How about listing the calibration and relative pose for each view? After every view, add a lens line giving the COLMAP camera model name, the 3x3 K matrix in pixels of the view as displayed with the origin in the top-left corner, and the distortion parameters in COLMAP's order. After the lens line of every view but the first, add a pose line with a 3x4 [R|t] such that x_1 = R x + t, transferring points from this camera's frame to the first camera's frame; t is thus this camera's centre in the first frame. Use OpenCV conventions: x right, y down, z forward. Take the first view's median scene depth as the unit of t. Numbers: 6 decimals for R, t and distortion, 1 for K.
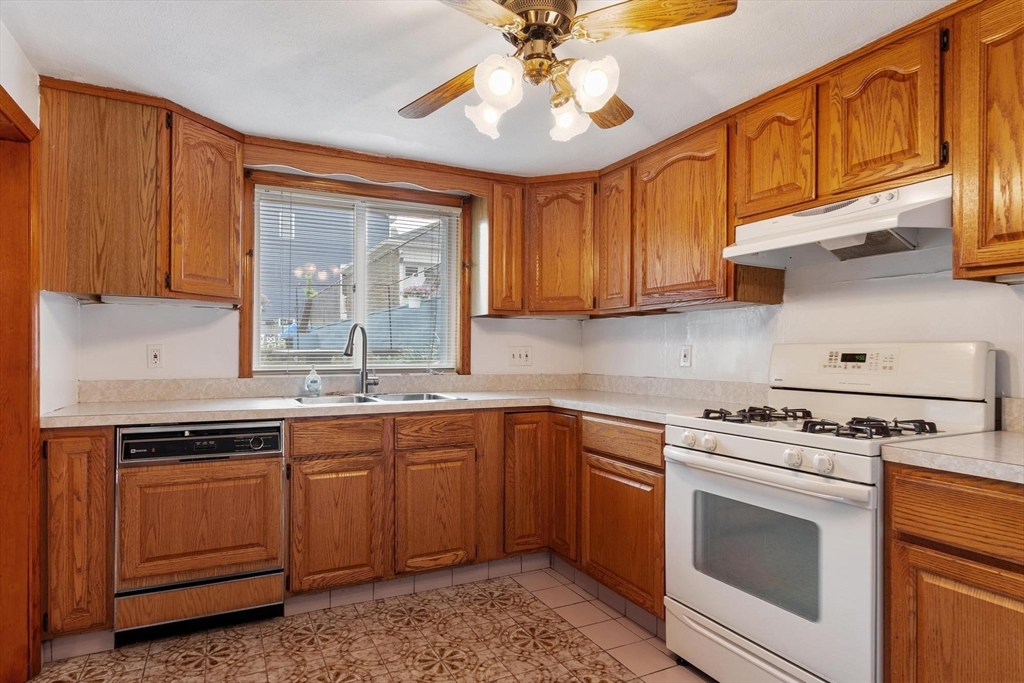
lens RADIAL K [[592.8, 0, 512.0], [0, 592.8, 341.5], [0, 0, 1]] dist [0.003452, -0.000793]
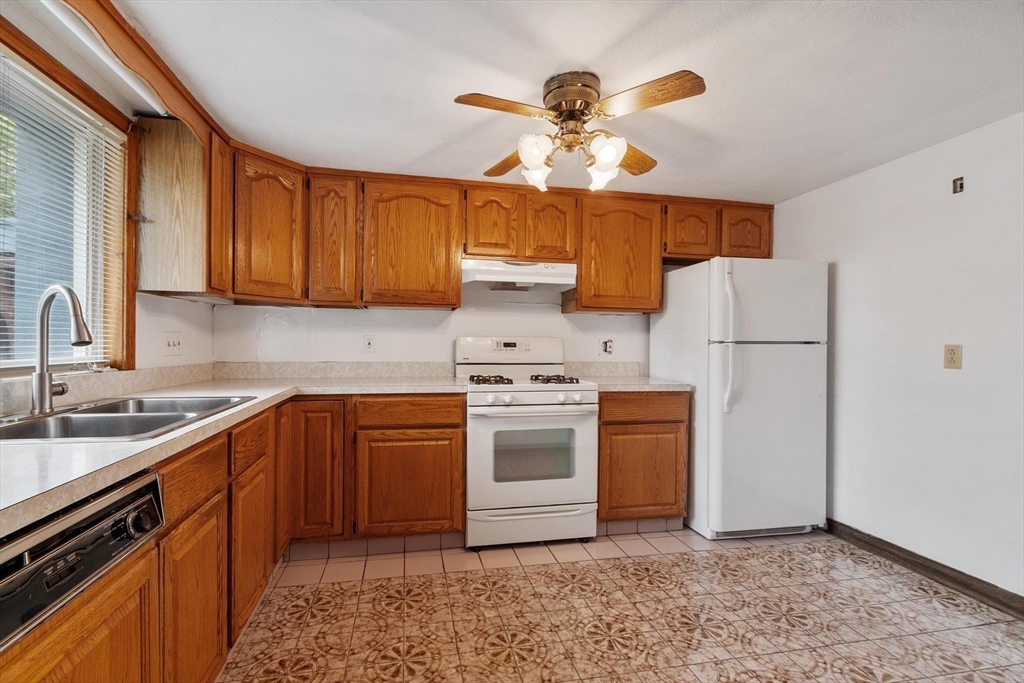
lens RADIAL K [[442.2, 0, 512.0], [0, 442.2, 341.5], [0, 0, 1]] dist [-0.000898, 0.000291]
pose [[0.242602, 0.002314, 0.970123, -0.687486], [-0.027203, 0.999620, 0.004419, 0.009350], [-0.969744, -0.027462, 0.242573, 0.592529]]
